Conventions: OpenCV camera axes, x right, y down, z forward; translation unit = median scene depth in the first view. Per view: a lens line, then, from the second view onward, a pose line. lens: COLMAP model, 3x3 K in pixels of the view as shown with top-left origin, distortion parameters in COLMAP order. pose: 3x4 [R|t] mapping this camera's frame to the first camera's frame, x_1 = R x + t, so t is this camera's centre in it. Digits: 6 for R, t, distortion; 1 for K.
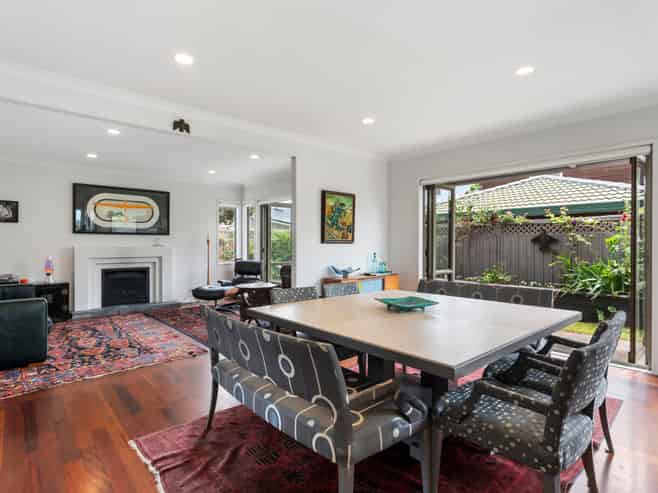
lens RADIAL K [[360.3, 0, 328.8], [0, 360.3, 245.0], [0, 0, 1]] dist [0.008414, -0.000721]
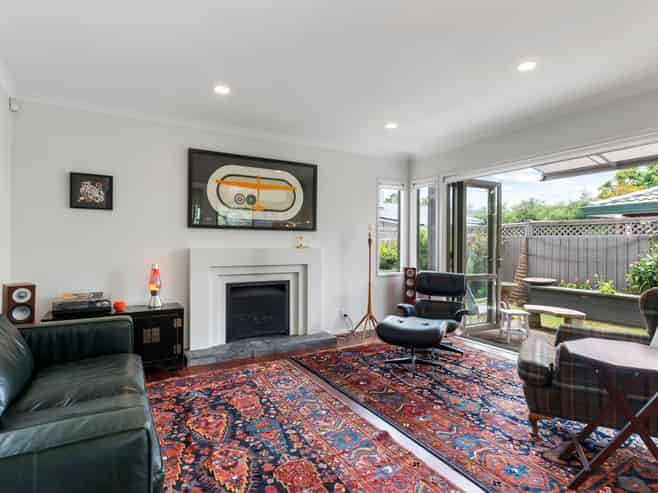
lens RADIAL K [[360.3, 0, 329.4], [0, 360.3, 247.2], [0, 0, 1]] dist [0.008414, -0.000721]
pose [[0.978406, 0.005431, -0.206620, -0.299777], [-0.004845, 0.999983, 0.003340, -0.001116], [0.206634, -0.002267, 0.978416, 0.387906]]
